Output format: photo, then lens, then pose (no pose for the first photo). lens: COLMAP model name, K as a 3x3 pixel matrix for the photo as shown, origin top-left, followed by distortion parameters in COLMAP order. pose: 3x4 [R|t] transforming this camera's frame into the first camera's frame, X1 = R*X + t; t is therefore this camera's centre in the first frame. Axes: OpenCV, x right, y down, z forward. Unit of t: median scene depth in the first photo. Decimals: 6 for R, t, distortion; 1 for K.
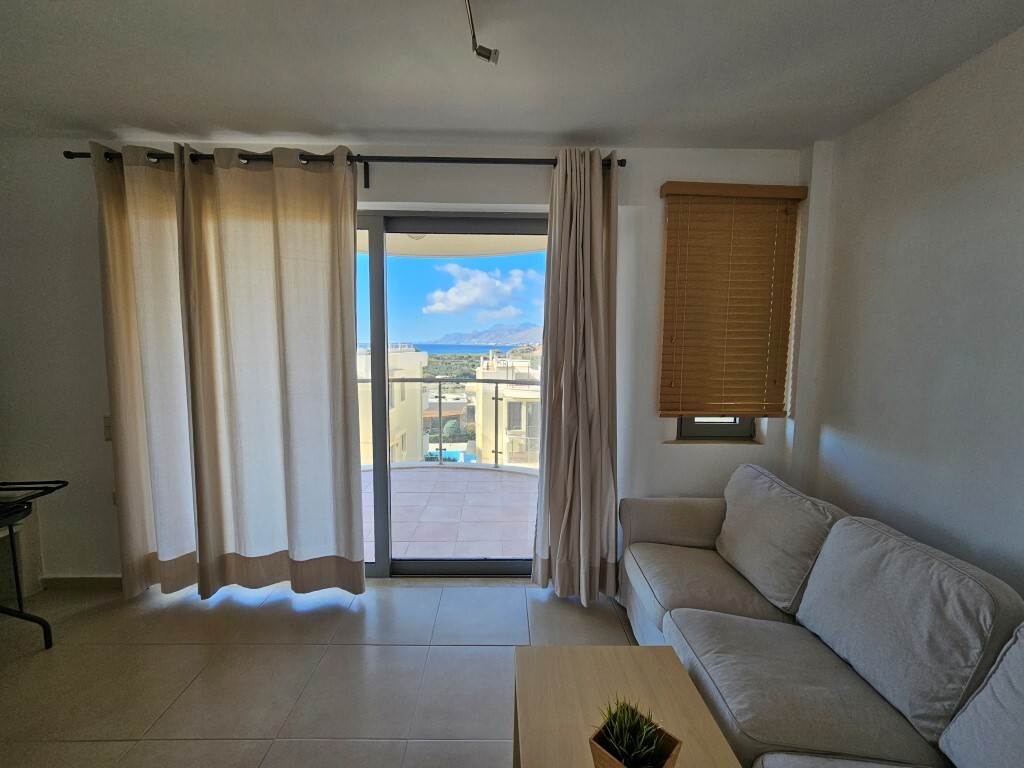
lens RADIAL K [[415.8, 0, 507.6], [0, 415.8, 383.9], [0, 0, 1]] dist [0.001948, -0.000049]
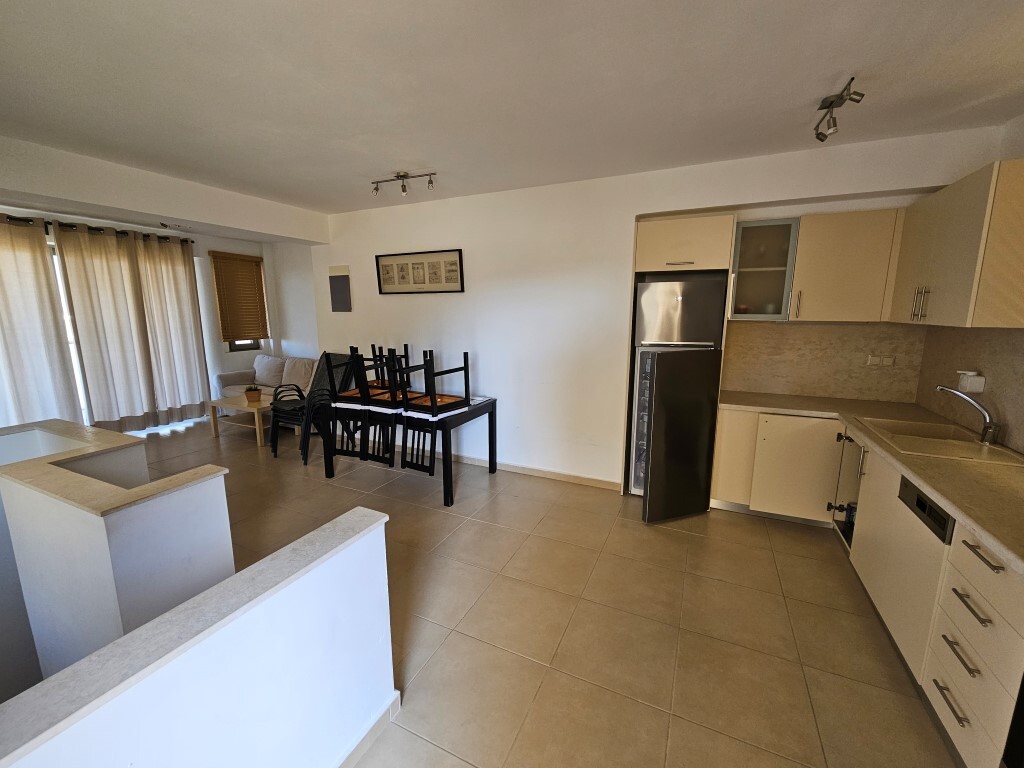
lens RADIAL K [[421.1, 0, 506.1], [0, 421.1, 384.3], [0, 0, 1]] dist [-0.001546, -0.000266]
pose [[0.439004, -0.170436, 0.882172, -1.225815], [0.093777, 0.985173, 0.143669, 0.133595], [-0.893578, 0.019656, 0.448478, -1.749705]]
